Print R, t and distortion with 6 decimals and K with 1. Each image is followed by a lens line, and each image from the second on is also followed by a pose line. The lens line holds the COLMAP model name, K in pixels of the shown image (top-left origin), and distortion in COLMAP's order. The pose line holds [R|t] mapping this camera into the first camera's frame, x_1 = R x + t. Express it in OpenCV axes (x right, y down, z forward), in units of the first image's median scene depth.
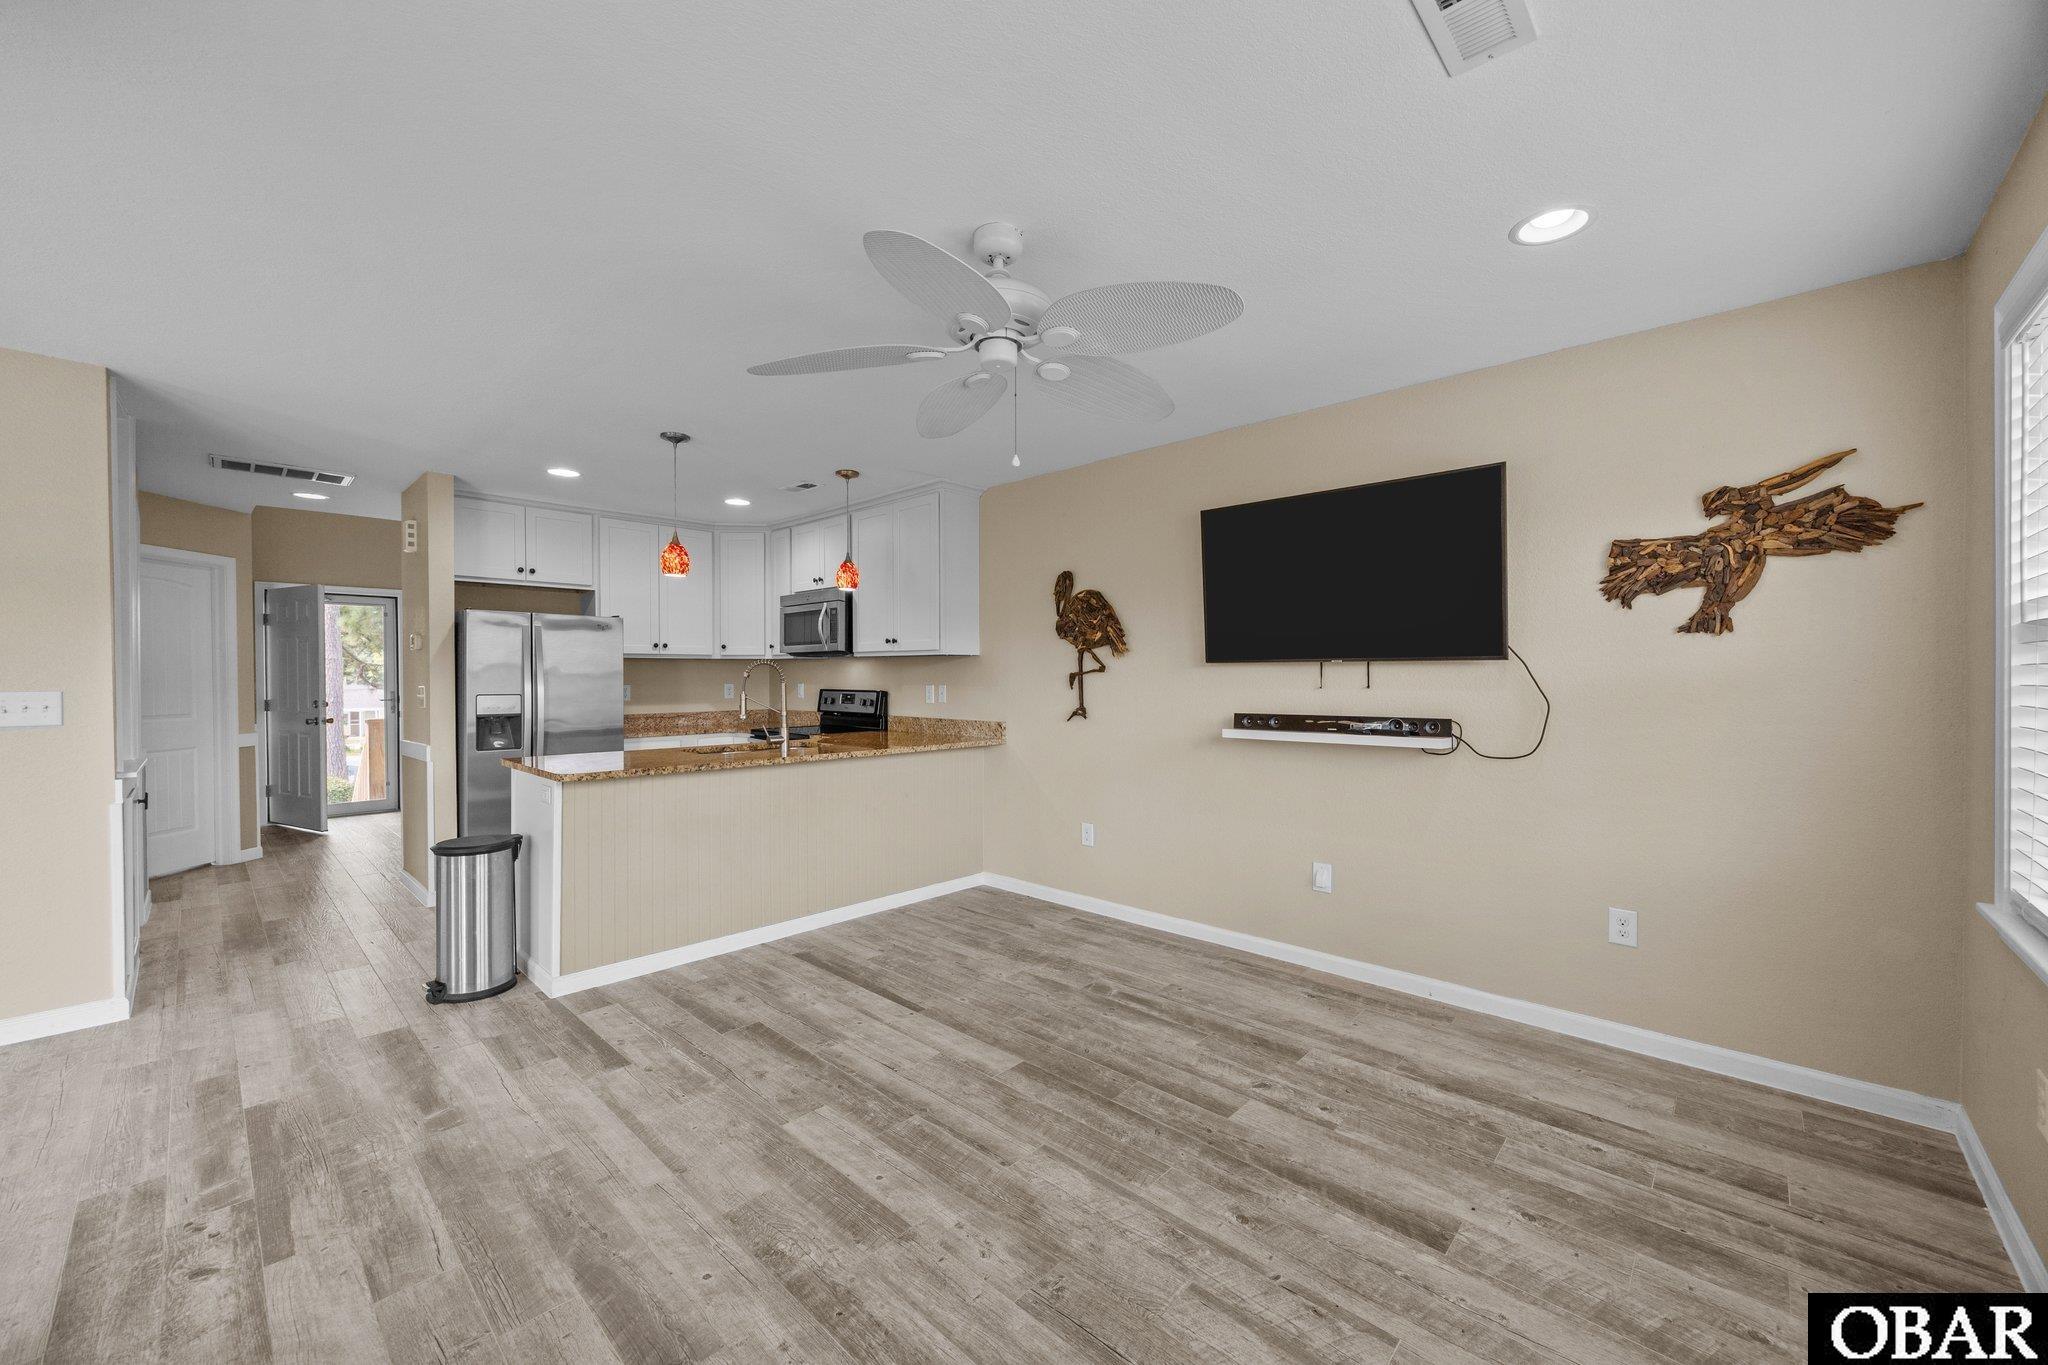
lens RADIAL K [[780.3, 0, 1030.2], [0, 780.3, 682.8], [0, 0, 1]] dist [-0.002133, -0.000011]
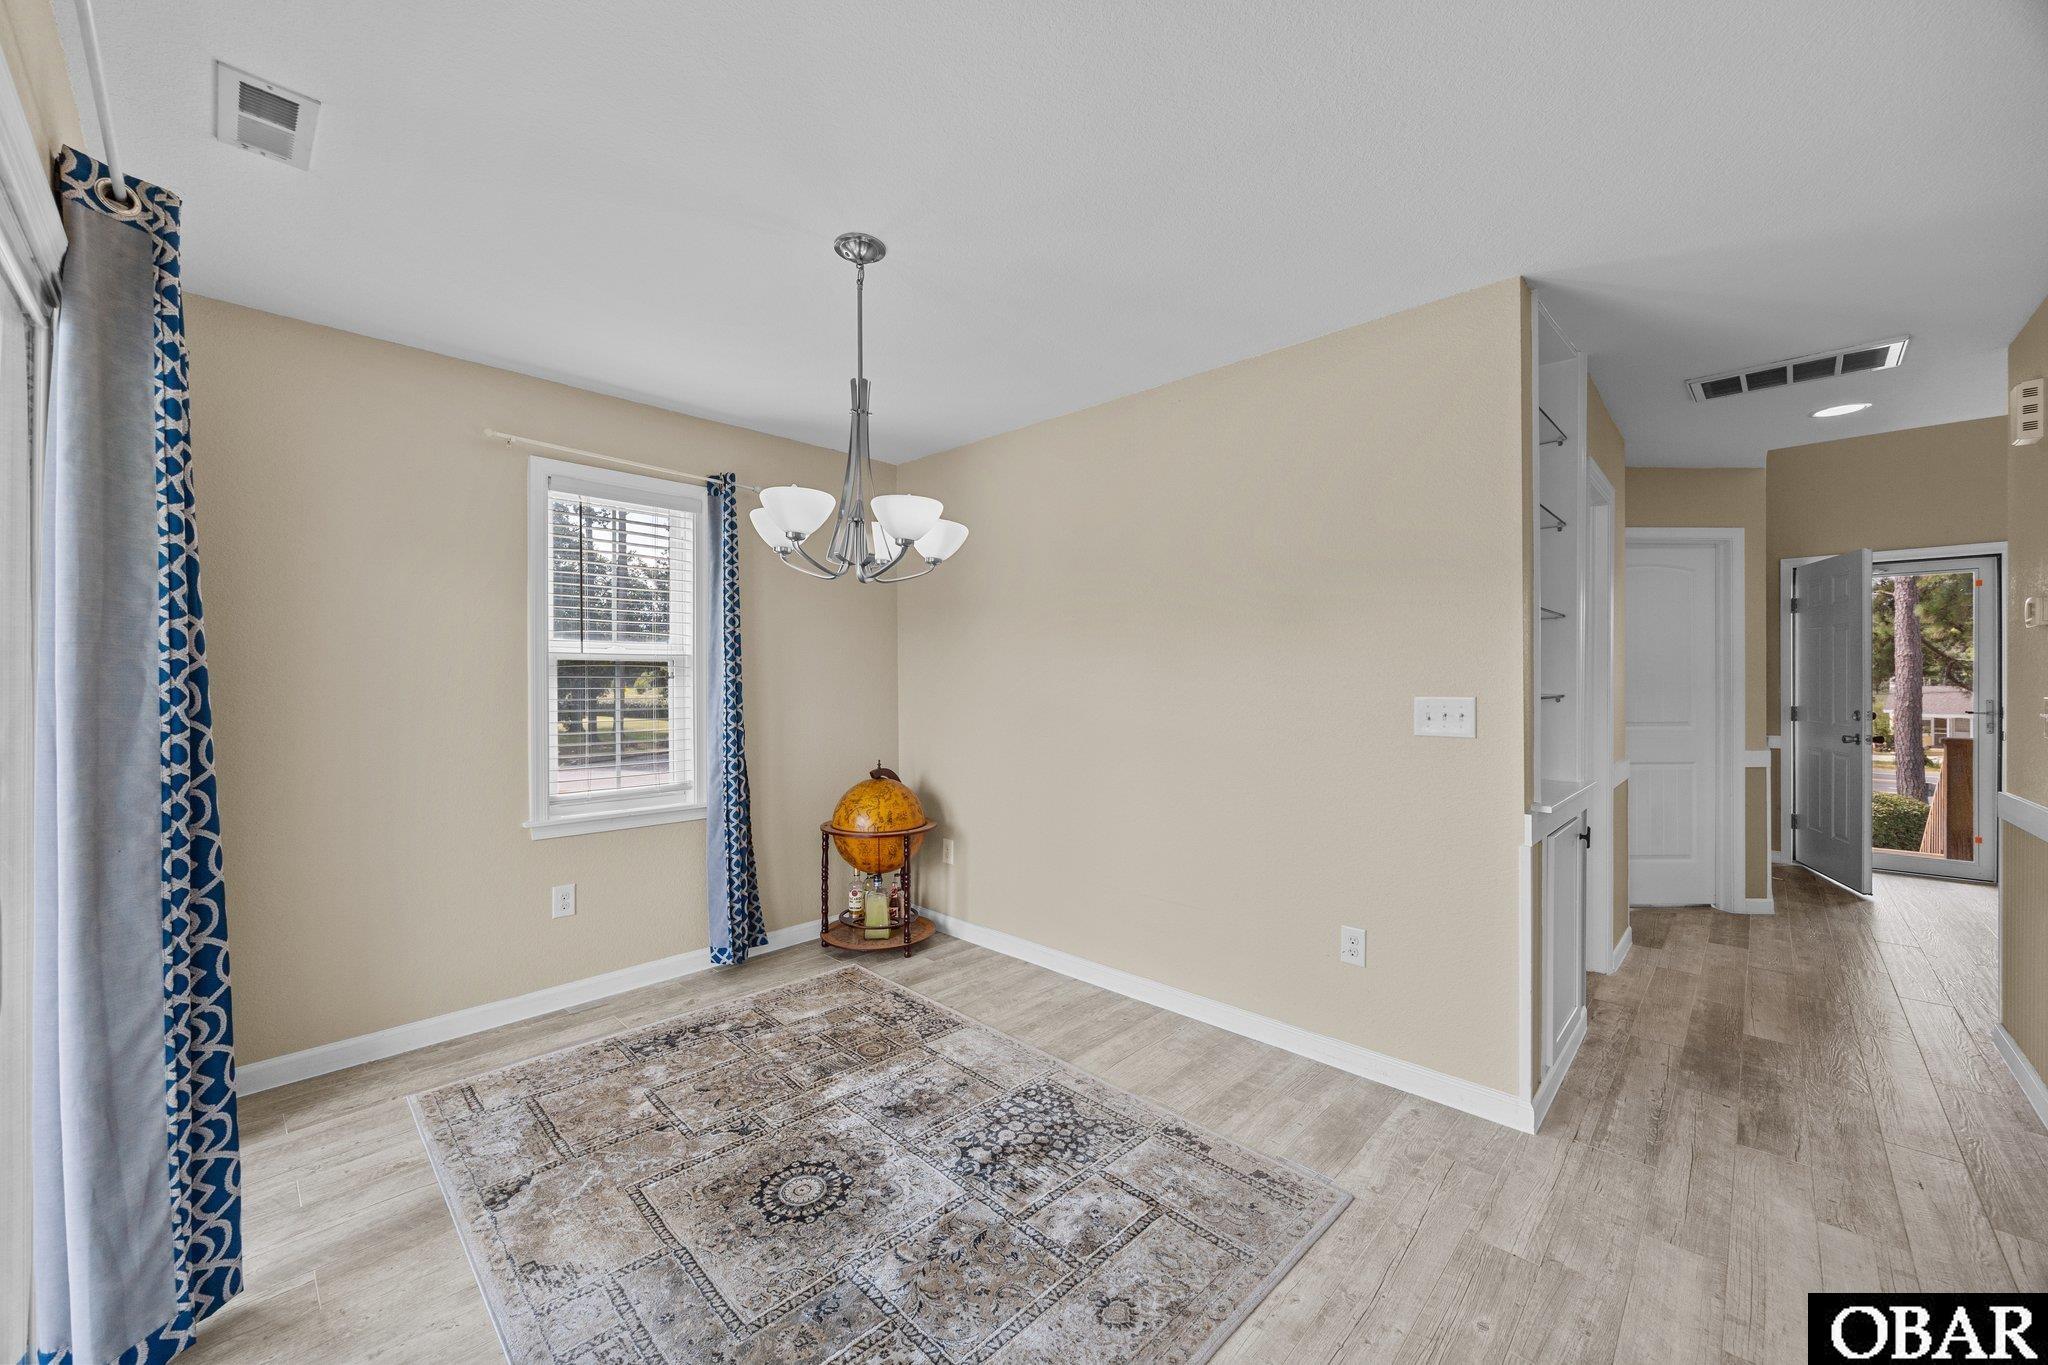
lens RADIAL K [[780.3, 0, 1022.8], [0, 780.3, 682.2], [0, 0, 1]] dist [-0.002133, -0.000011]
pose [[-0.012317, 0.007805, -0.999894, -0.380514], [-0.008022, 0.999937, 0.007904, -0.005871], [0.999892, 0.008119, -0.012254, 0.480601]]
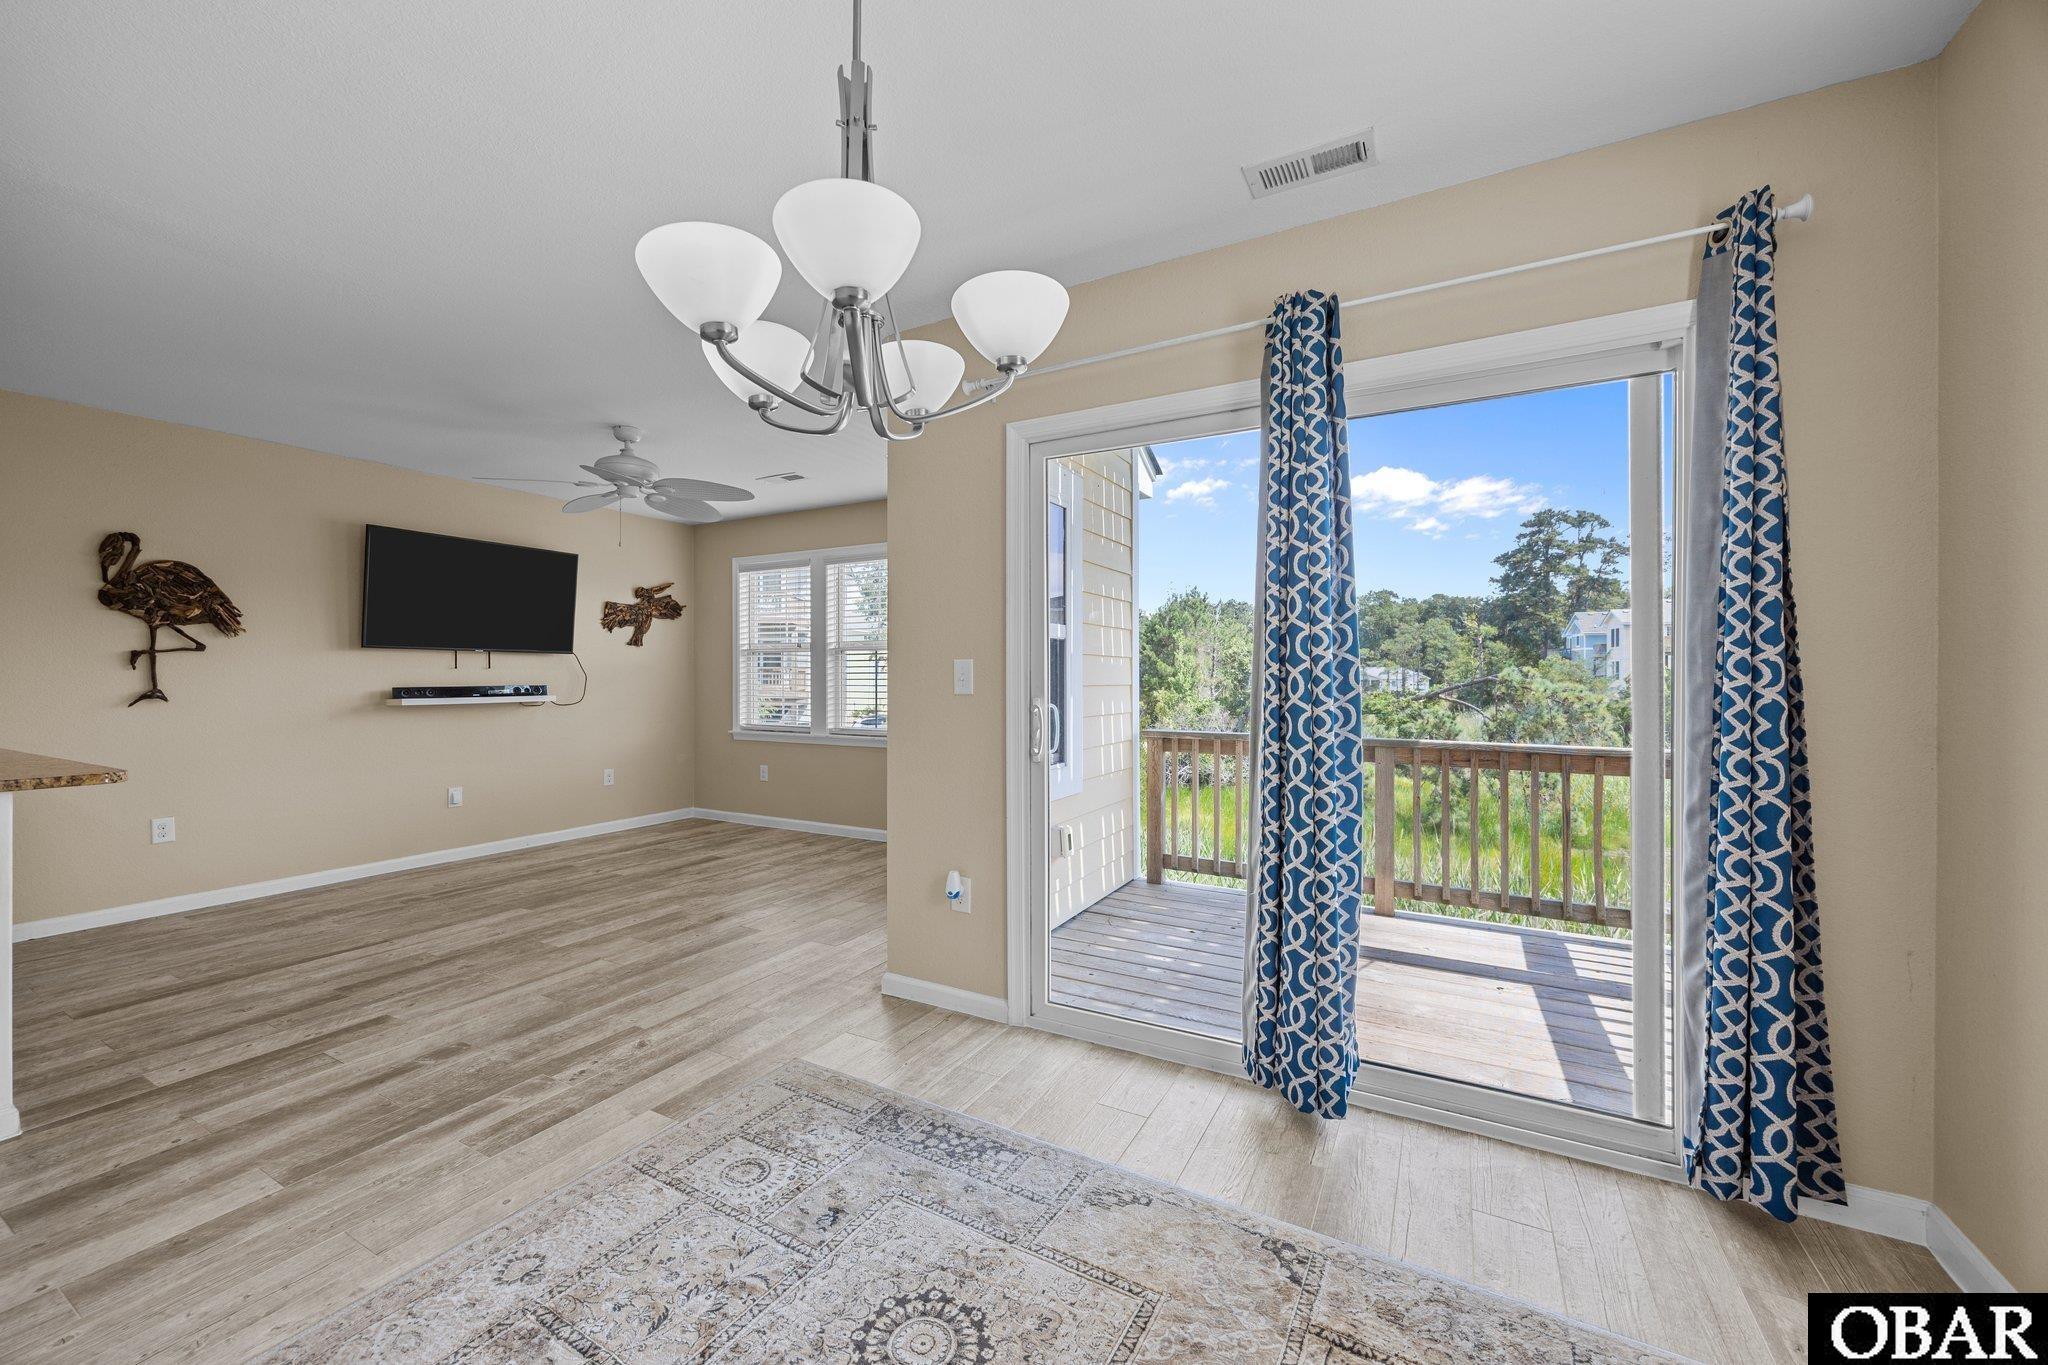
lens RADIAL K [[780.3, 0, 1016.3], [0, 780.3, 680.6], [0, 0, 1]] dist [-0.002133, -0.000011]
pose [[-0.236774, -0.002708, 0.971561, -1.421439], [0.006658, 0.999968, 0.004410, 0.033118], [-0.971542, 0.007513, -0.236748, 0.345700]]
